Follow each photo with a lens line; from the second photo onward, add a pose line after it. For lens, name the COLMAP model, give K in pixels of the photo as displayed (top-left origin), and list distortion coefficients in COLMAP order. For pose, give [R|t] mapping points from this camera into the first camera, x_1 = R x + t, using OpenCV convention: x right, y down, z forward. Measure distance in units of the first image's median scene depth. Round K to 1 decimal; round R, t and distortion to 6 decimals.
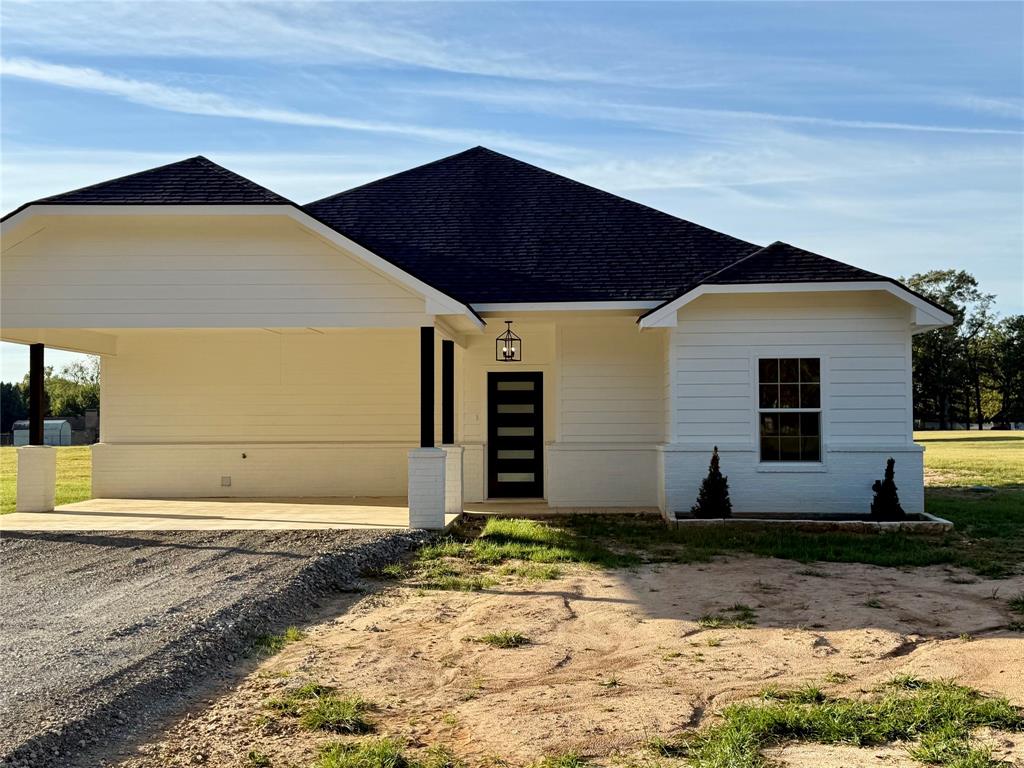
lens RADIAL K [[1231.8, 0, 506.5], [0, 1231.8, 386.9], [0, 0, 1]] dist [0.211096, -0.559131]
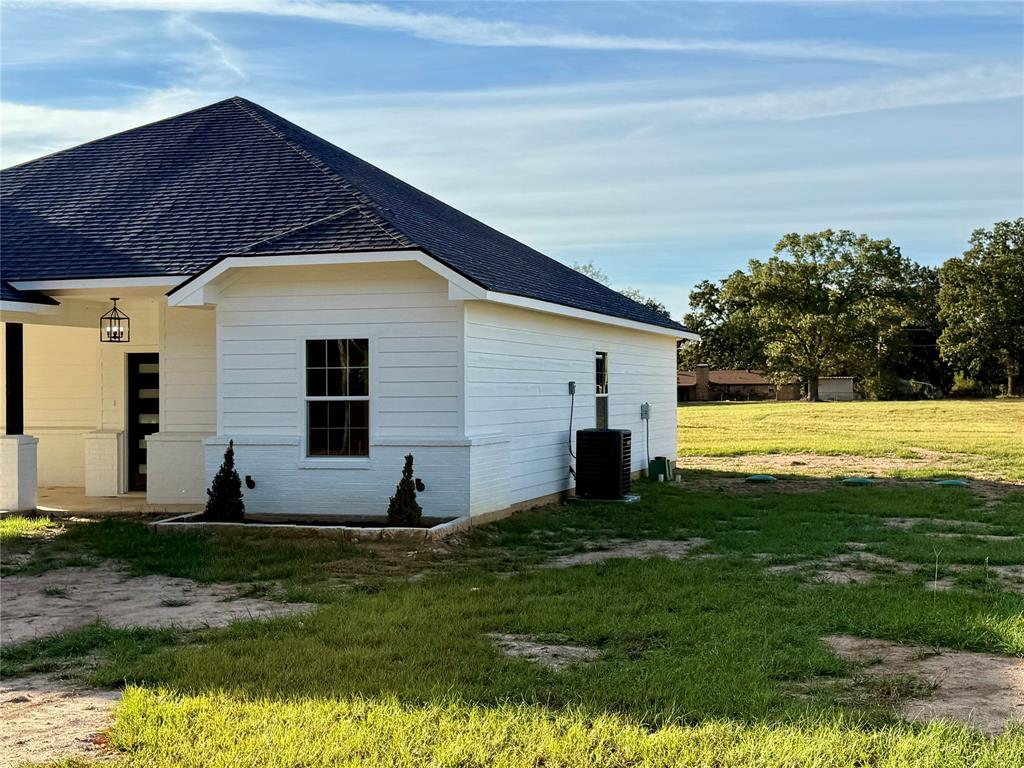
lens RADIAL K [[1402.4, 0, 512.0], [0, 1402.4, 384.0], [0, 0, 1]] dist [0.111373, -0.029473]
pose [[0.968517, -0.002735, -0.248931, 0.576375], [0.010052, 0.999554, 0.028128, -0.017444], [0.248743, -0.029745, 0.968113, 0.067318]]
